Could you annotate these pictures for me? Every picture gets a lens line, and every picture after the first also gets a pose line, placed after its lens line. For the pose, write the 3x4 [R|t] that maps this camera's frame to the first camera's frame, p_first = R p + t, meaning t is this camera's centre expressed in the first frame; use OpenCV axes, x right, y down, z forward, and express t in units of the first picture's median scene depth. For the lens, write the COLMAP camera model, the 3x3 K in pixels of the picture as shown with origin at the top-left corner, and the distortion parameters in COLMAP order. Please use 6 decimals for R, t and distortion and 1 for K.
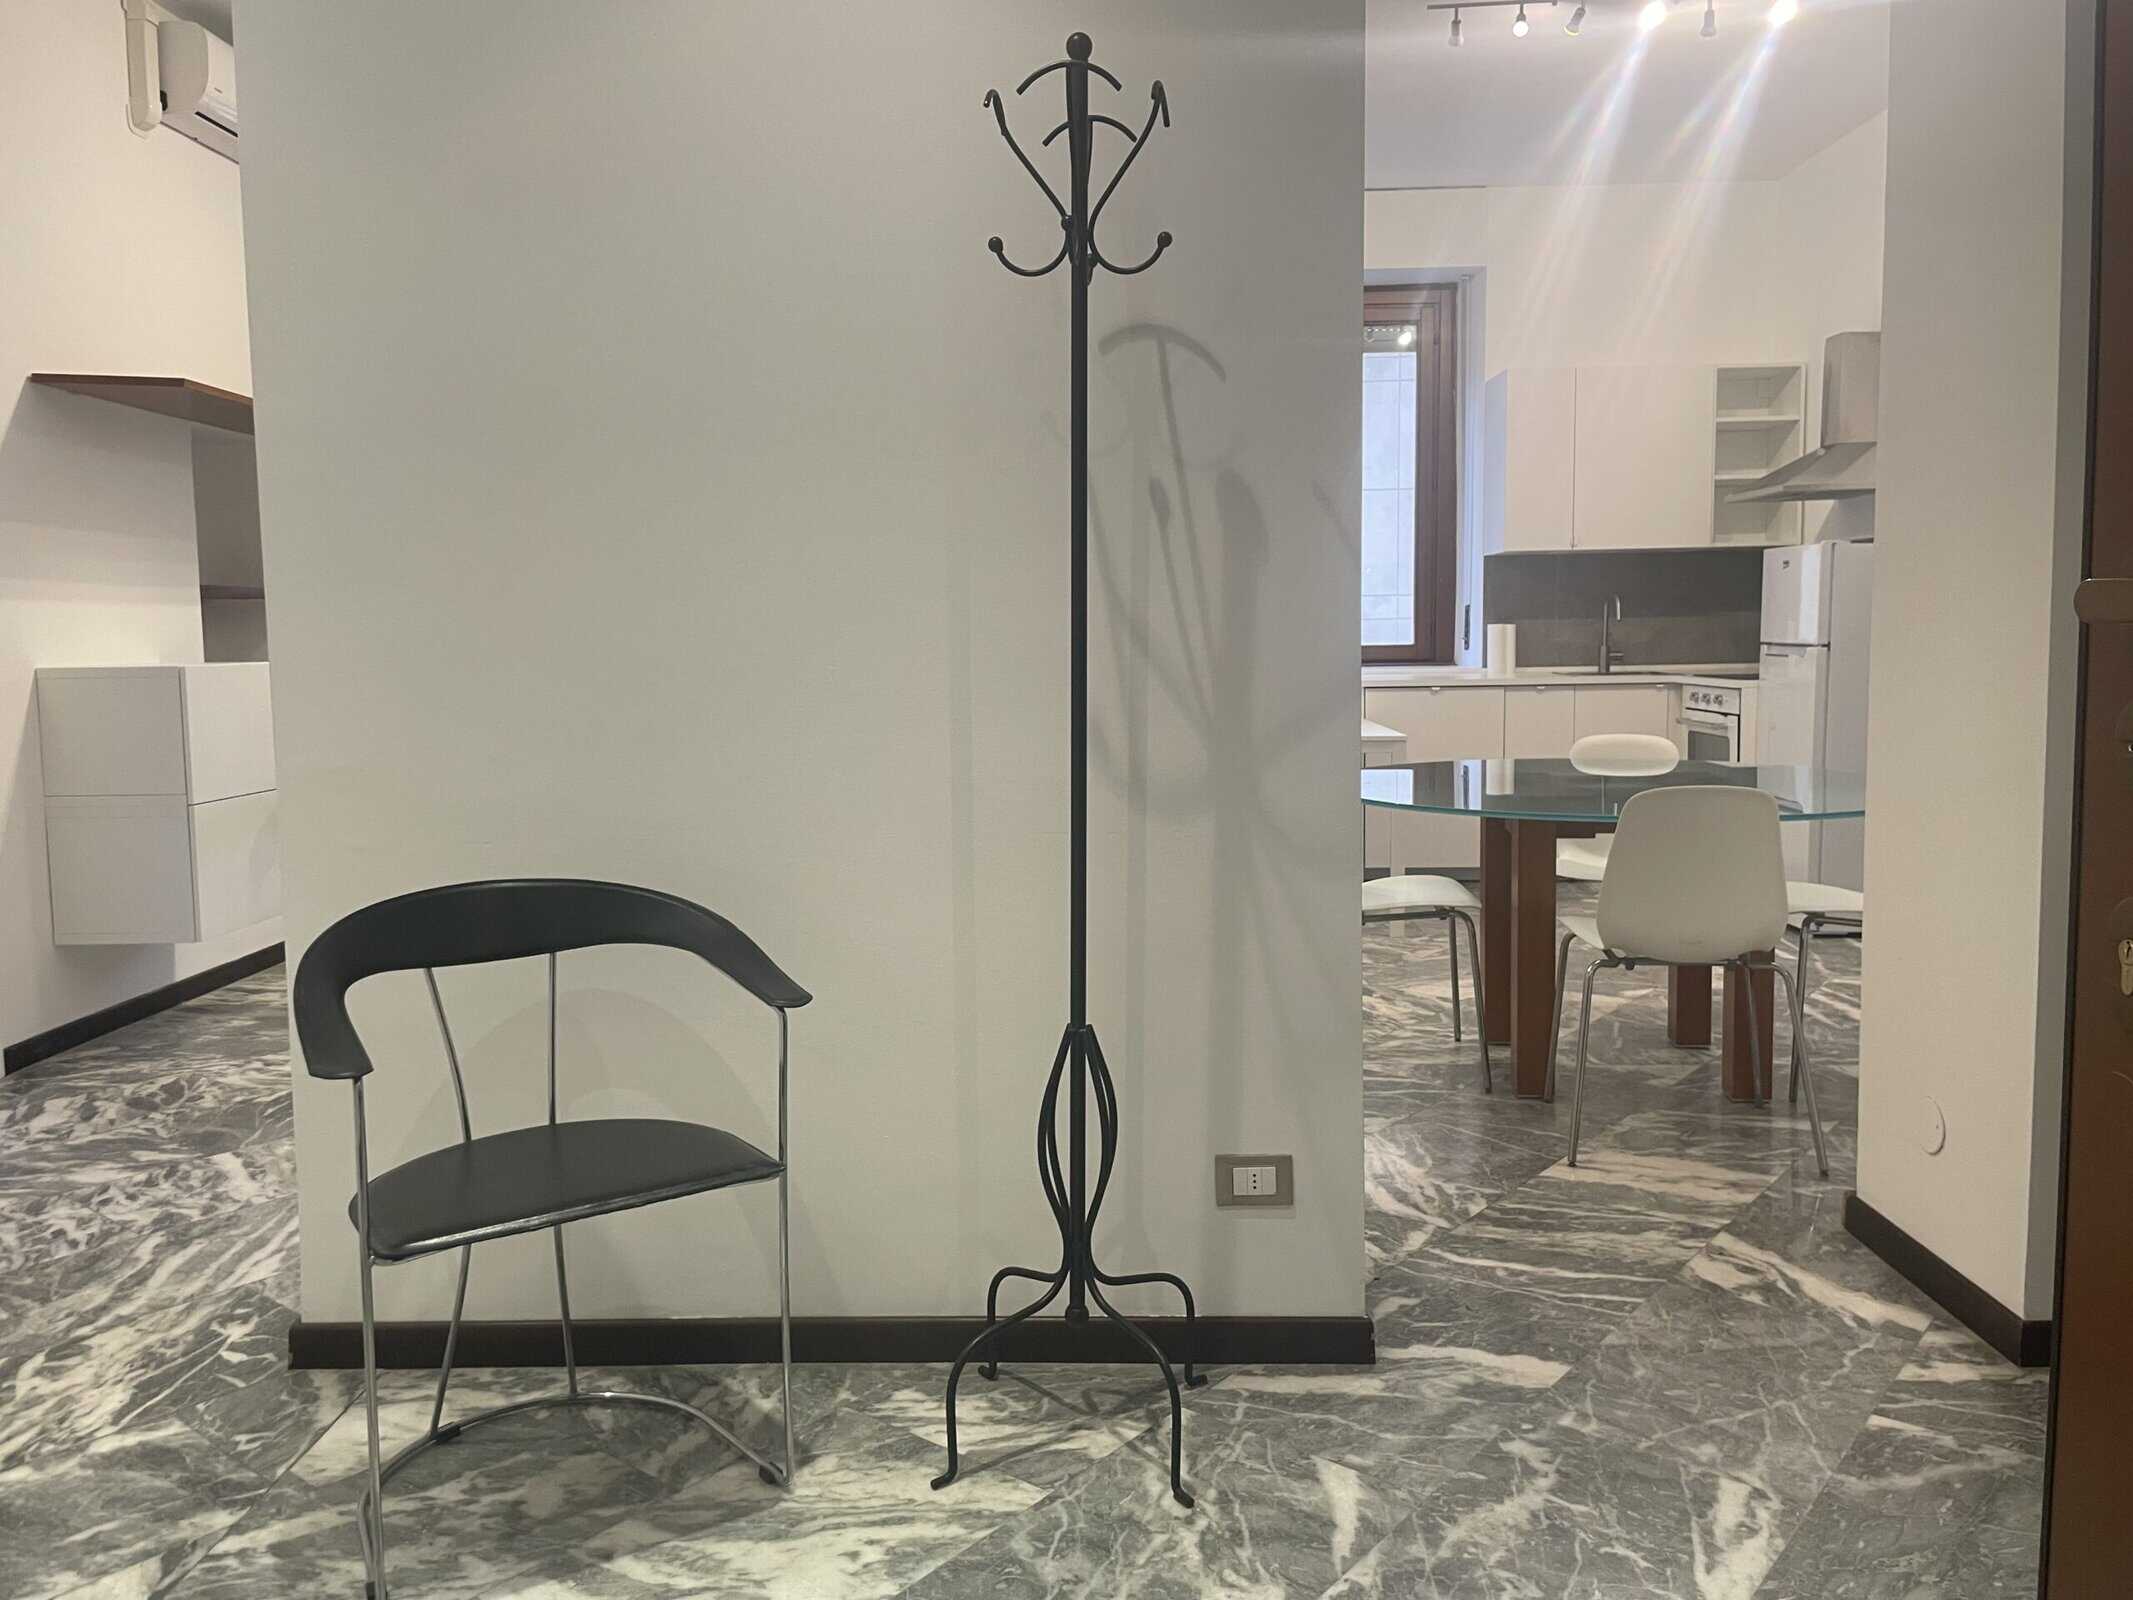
lens RADIAL K [[1622.7, 0, 1074.8], [0, 1622.7, 775.3], [0, 0, 1]] dist [0.091826, -0.125192]
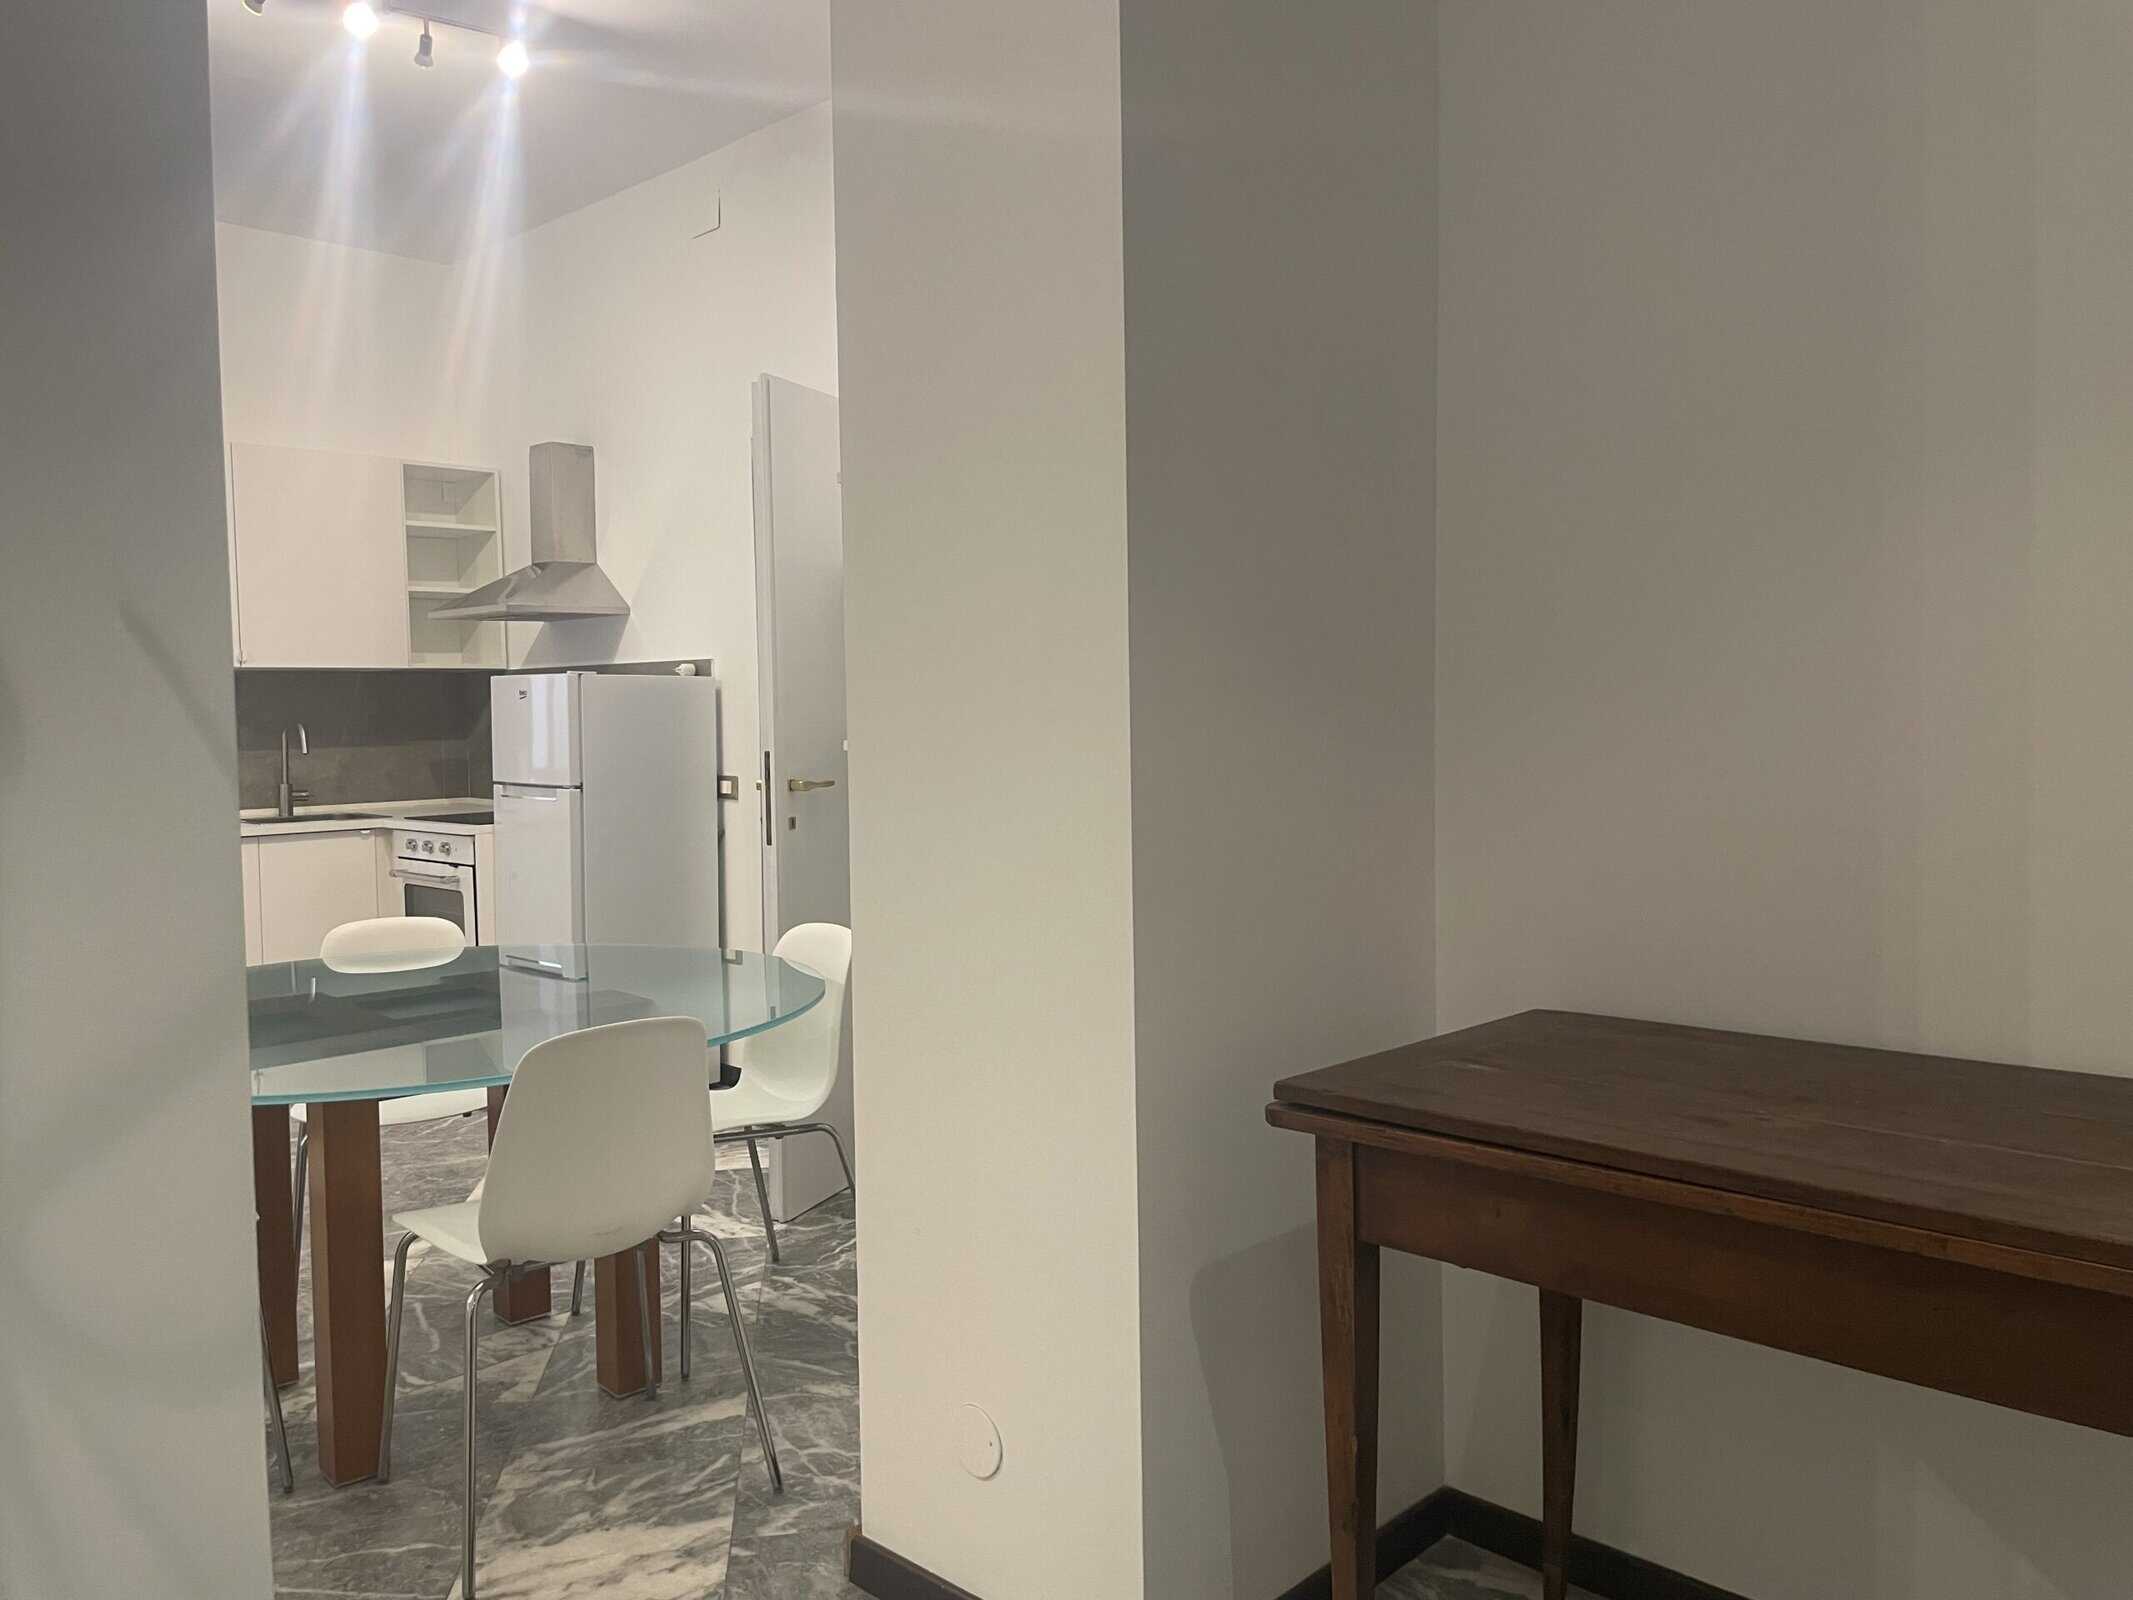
lens RADIAL K [[1622.7, 0, 1074.8], [0, 1622.7, 775.3], [0, 0, 1]] dist [0.091826, -0.125192]
pose [[0.681624, -0.029622, 0.731103, -0.017177], [0.072913, 0.996957, -0.027585, -0.068211], [-0.728061, 0.072109, 0.681710, 0.325616]]
